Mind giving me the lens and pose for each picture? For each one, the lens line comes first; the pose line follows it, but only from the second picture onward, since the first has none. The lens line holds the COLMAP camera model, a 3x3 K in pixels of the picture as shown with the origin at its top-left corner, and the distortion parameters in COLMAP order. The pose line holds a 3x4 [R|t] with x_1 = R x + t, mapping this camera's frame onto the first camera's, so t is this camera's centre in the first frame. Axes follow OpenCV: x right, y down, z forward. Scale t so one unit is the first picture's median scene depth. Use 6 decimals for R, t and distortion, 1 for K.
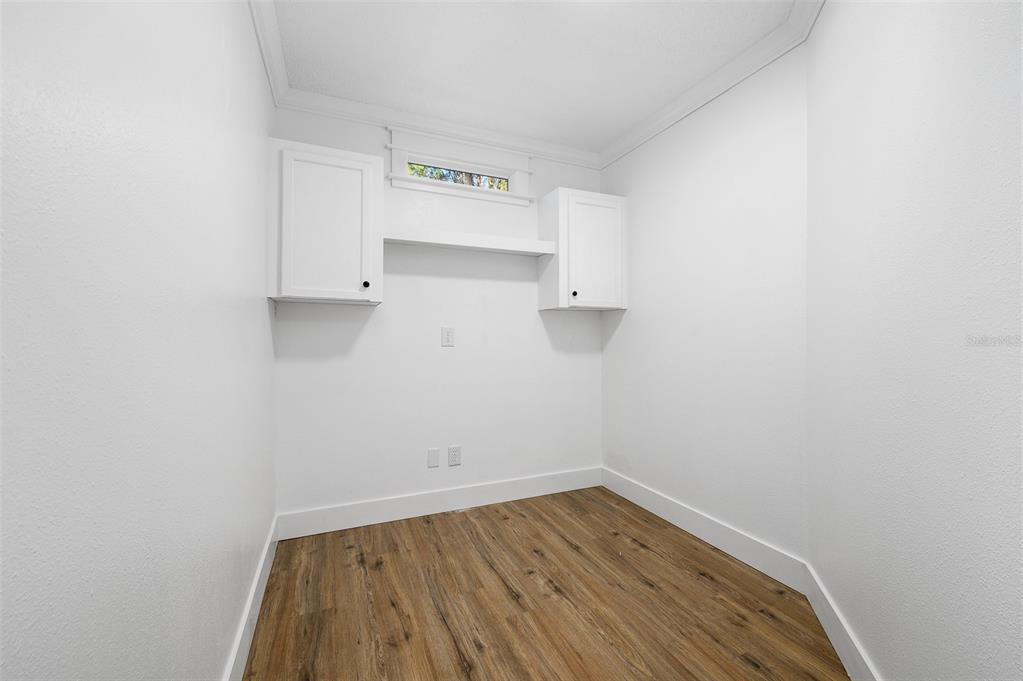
lens RADIAL K [[406.6, 0, 507.6], [0, 406.6, 337.9], [0, 0, 1]] dist [-0.001562, 0.000783]
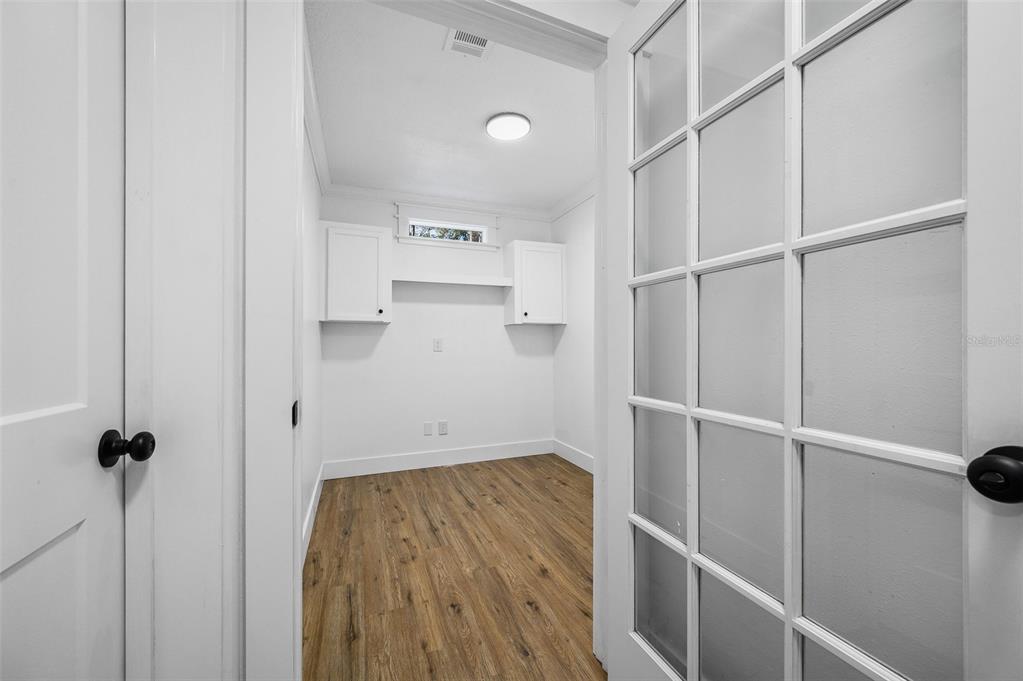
lens RADIAL K [[406.6, 0, 515.9], [0, 406.6, 342.6], [0, 0, 1]] dist [-0.001562, 0.000783]
pose [[0.999311, -0.005224, -0.036745, 0.208158], [0.005027, 0.999972, -0.005461, -0.001285], [0.036772, 0.005273, 0.999310, -0.491125]]
